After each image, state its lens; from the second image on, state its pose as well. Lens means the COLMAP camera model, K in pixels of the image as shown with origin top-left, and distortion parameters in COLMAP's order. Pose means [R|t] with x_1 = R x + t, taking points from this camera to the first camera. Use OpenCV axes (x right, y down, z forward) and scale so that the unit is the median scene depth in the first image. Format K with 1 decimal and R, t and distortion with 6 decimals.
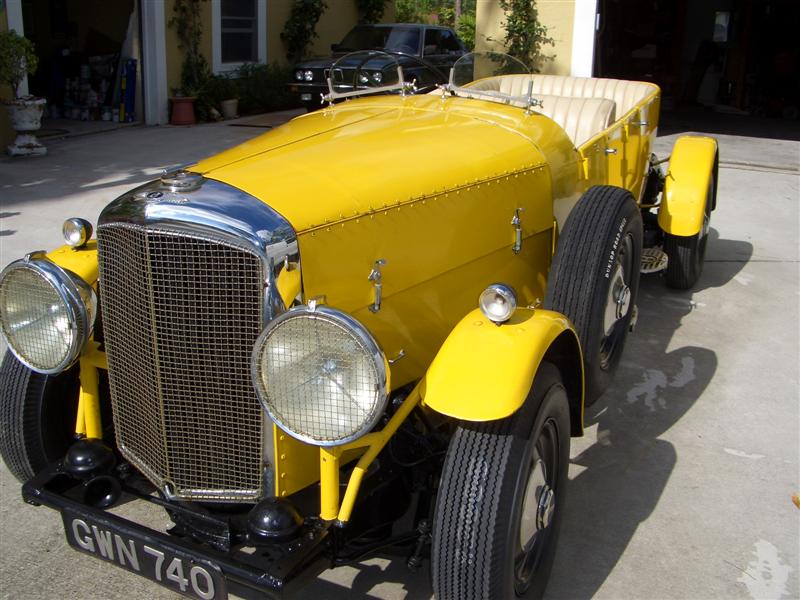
lens RADIAL K [[831.0, 0, 393.7], [0, 831.0, 302.4], [0, 0, 1]] dist [-0.144911, 0.000000]
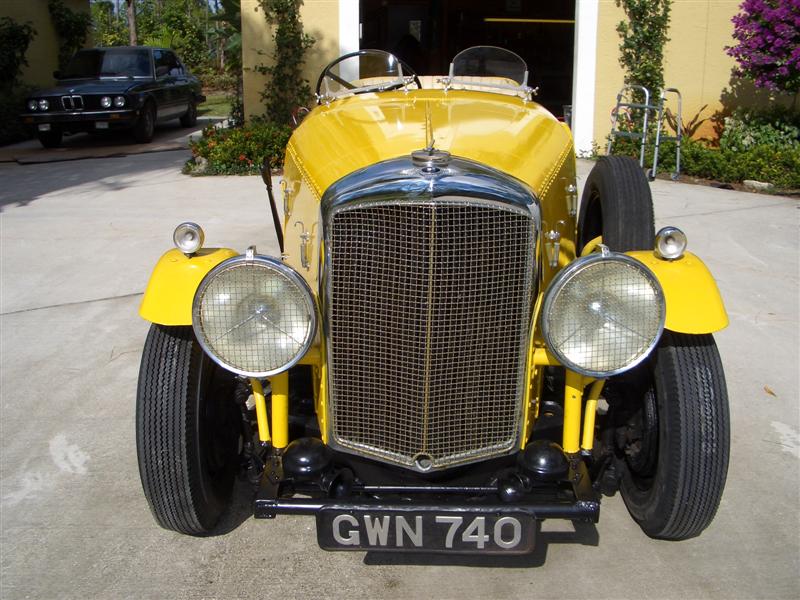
lens RADIAL K [[831.0, 0, 386.1], [0, 831.0, 307.0], [0, 0, 1]] dist [-0.144911, 0.000000]
pose [[0.915715, -0.138142, 0.377336, -0.696567], [0.145705, 0.989291, 0.008582, 0.021980], [-0.374481, 0.047121, 0.926037, 0.053469]]
